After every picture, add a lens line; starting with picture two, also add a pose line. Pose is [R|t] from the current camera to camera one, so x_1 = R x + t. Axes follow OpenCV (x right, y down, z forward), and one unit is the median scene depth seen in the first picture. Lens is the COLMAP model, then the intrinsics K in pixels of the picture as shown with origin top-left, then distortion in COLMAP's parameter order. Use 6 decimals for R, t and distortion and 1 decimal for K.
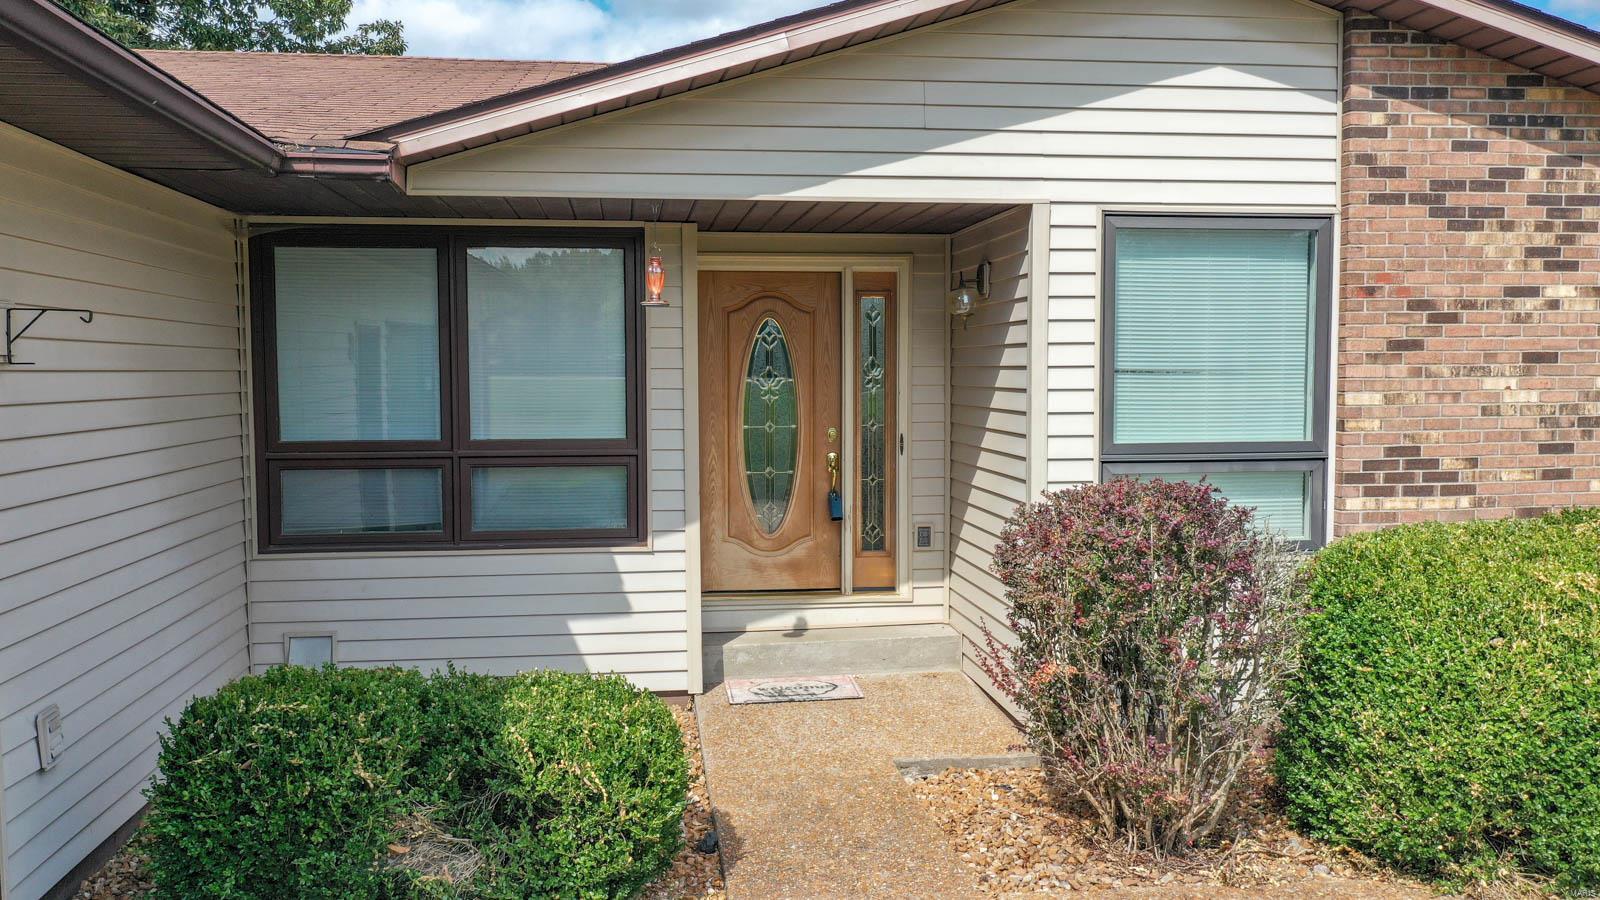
lens RADIAL K [[1264.7, 0, 787.9], [0, 1264.7, 458.3], [0, 0, 1]] dist [-0.008153, 0.003329]
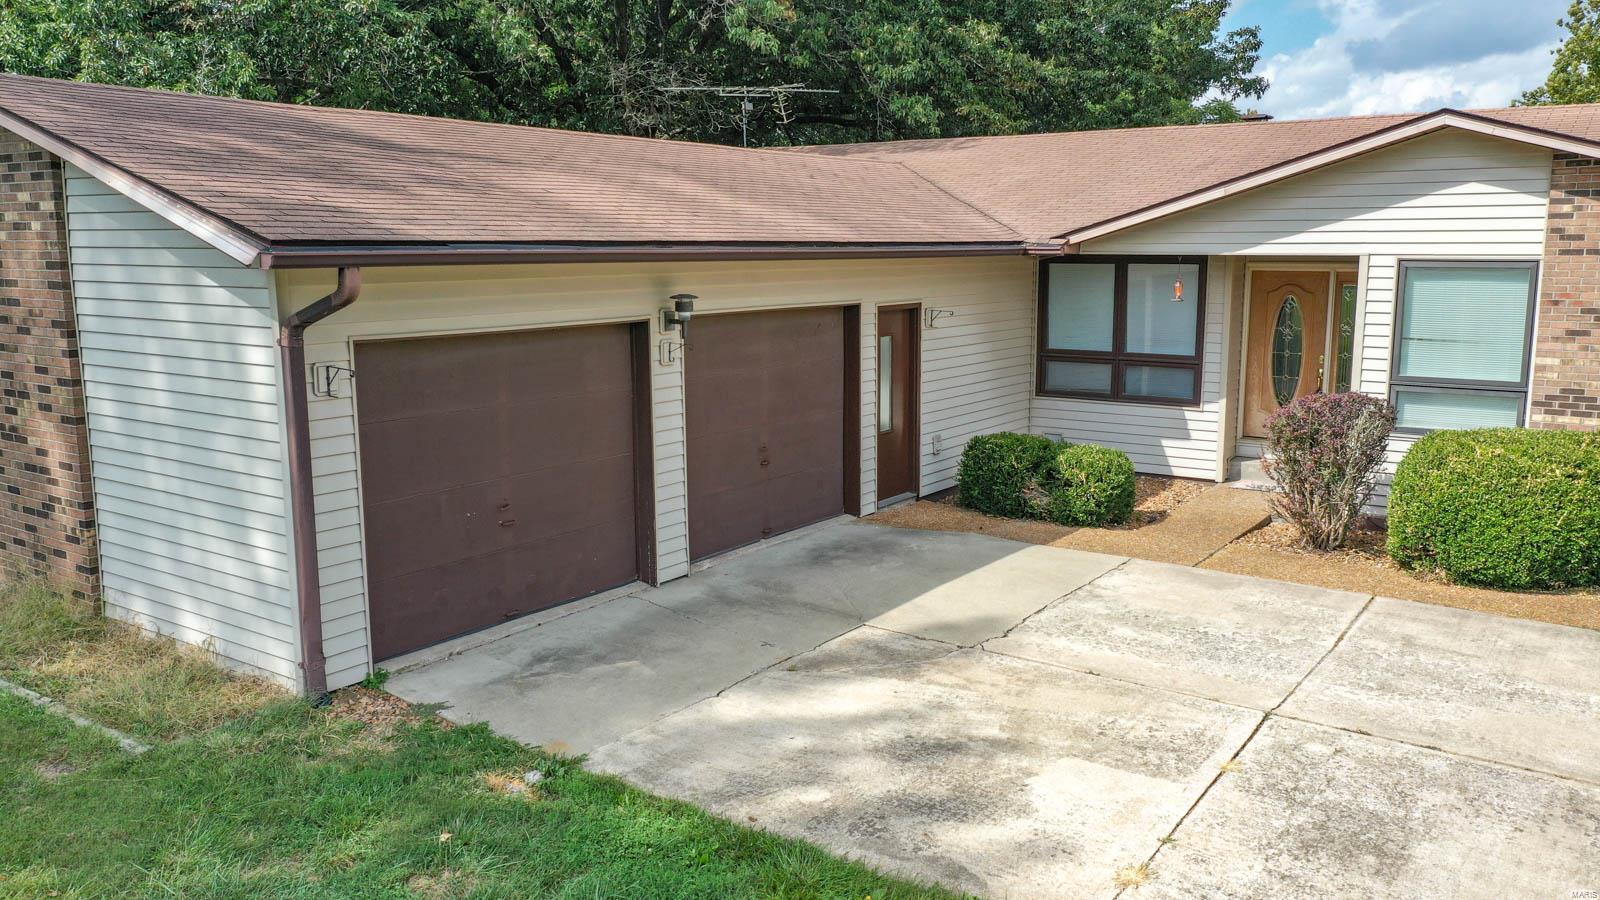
lens RADIAL K [[1264.7, 0, 812.8], [0, 1264.7, 452.3], [0, 0, 1]] dist [-0.008153, 0.003329]
pose [[0.741207, 0.113042, -0.661691, 0.888022], [-0.048352, 0.992149, 0.115334, -0.074998], [0.669533, -0.053493, 0.740853, -1.078540]]
